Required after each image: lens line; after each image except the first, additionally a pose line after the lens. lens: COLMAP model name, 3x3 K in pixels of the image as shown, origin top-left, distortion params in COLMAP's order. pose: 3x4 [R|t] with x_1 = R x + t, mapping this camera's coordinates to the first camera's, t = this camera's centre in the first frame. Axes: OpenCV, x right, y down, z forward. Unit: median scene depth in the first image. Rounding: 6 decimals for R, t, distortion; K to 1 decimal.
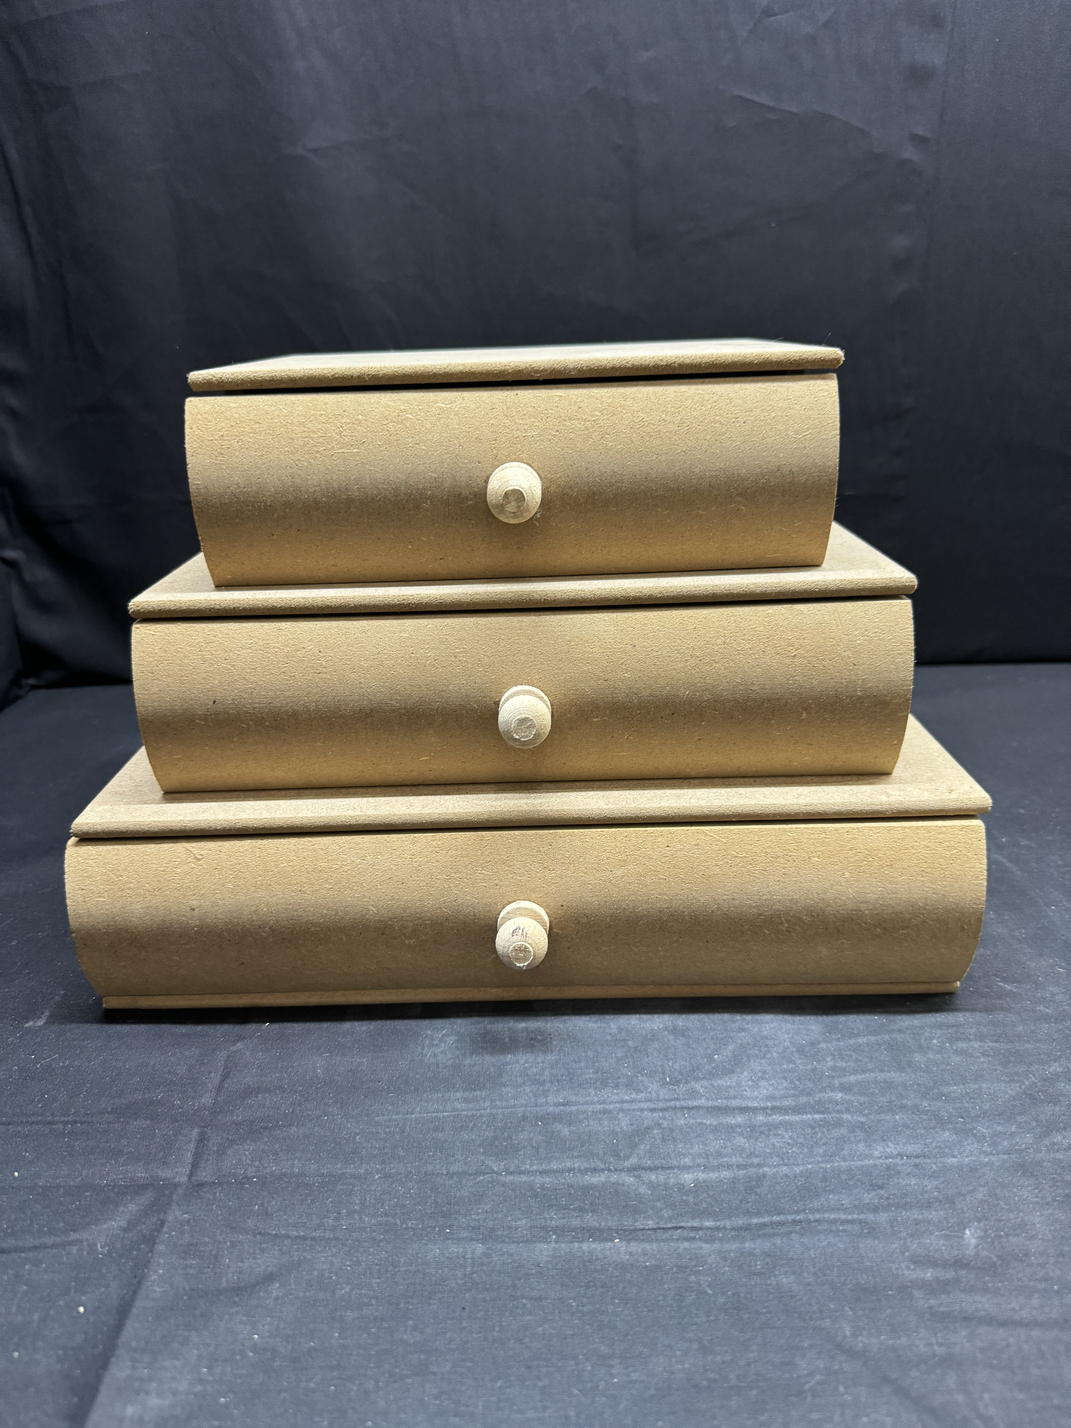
lens RADIAL K [[1037.7, 0, 525.3], [0, 1037.7, 721.1], [0, 0, 1]] dist [-0.005514, -0.015267]
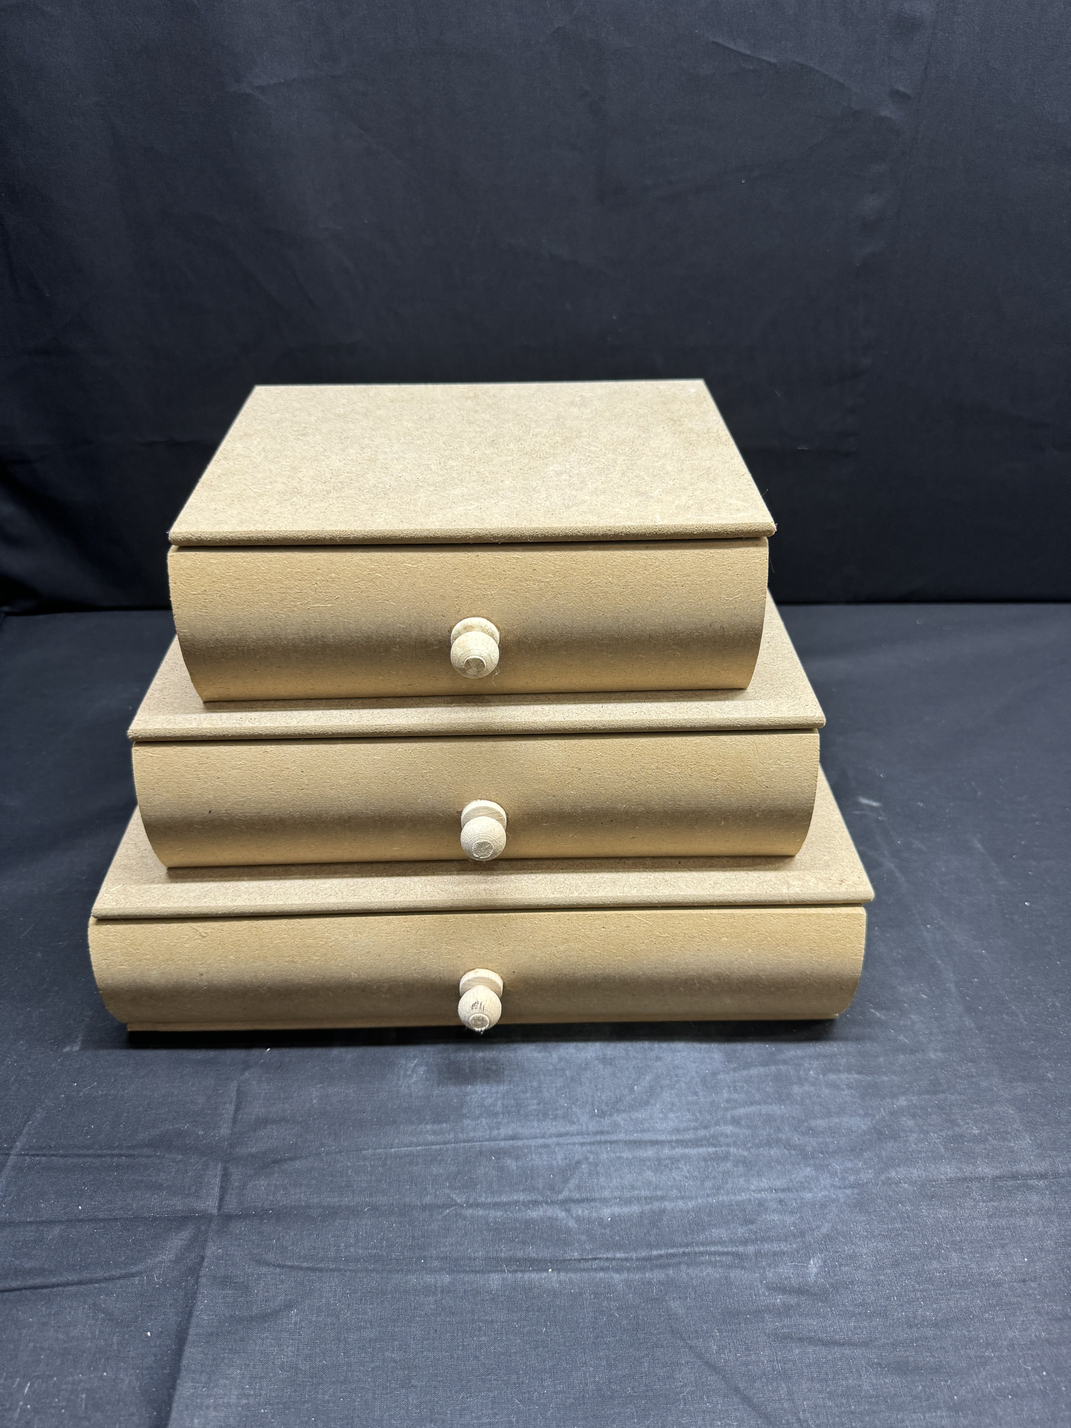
lens RADIAL K [[1037.7, 0, 528.3], [0, 1037.7, 710.3], [0, 0, 1]] dist [-0.005514, -0.015267]
pose [[0.999116, 0.004926, 0.041755, 0.000808], [-0.014906, 0.970107, 0.242221, -0.409872], [-0.039313, -0.242629, 0.969322, -0.089717]]
